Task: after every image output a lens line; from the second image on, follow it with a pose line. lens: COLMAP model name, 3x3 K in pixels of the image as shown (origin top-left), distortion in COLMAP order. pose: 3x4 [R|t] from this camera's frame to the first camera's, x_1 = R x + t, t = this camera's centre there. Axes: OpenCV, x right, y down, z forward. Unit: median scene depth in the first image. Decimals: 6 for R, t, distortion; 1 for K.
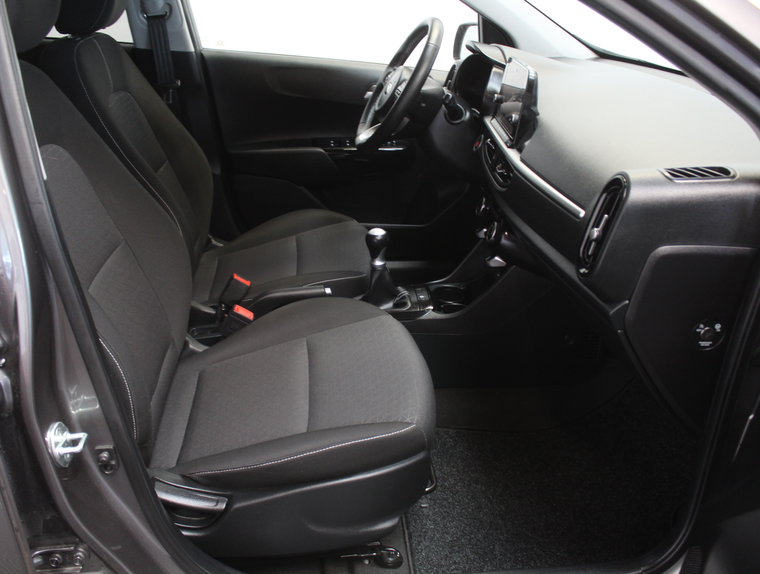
lens RADIAL K [[718.9, 0, 380.0], [0, 718.9, 287.0], [0, 0, 1]] dist [-0.177806, 0.159962]
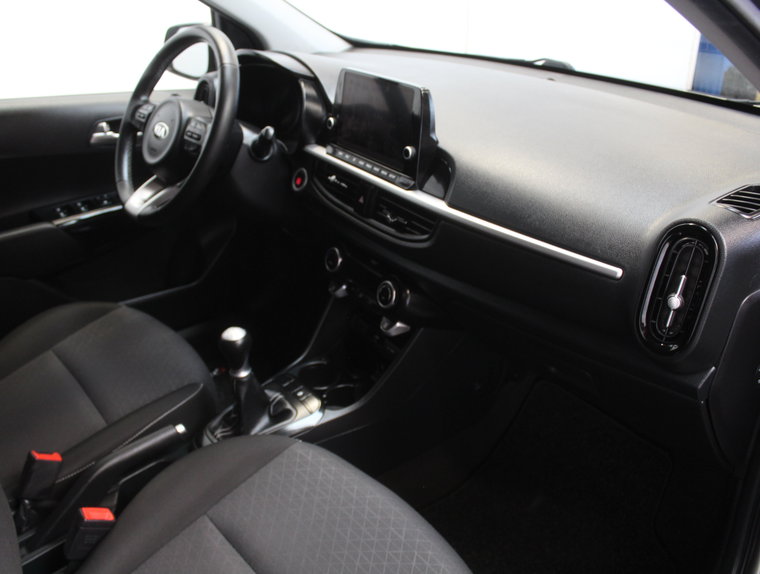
lens RADIAL K [[718.9, 0, 380.0], [0, 718.9, 287.0], [0, 0, 1]] dist [-0.177806, 0.159962]
pose [[0.831830, -0.270558, 0.484621, -0.207322], [0.252959, 0.961992, 0.102876, -0.151651], [-0.494035, 0.037014, 0.868654, 0.284421]]
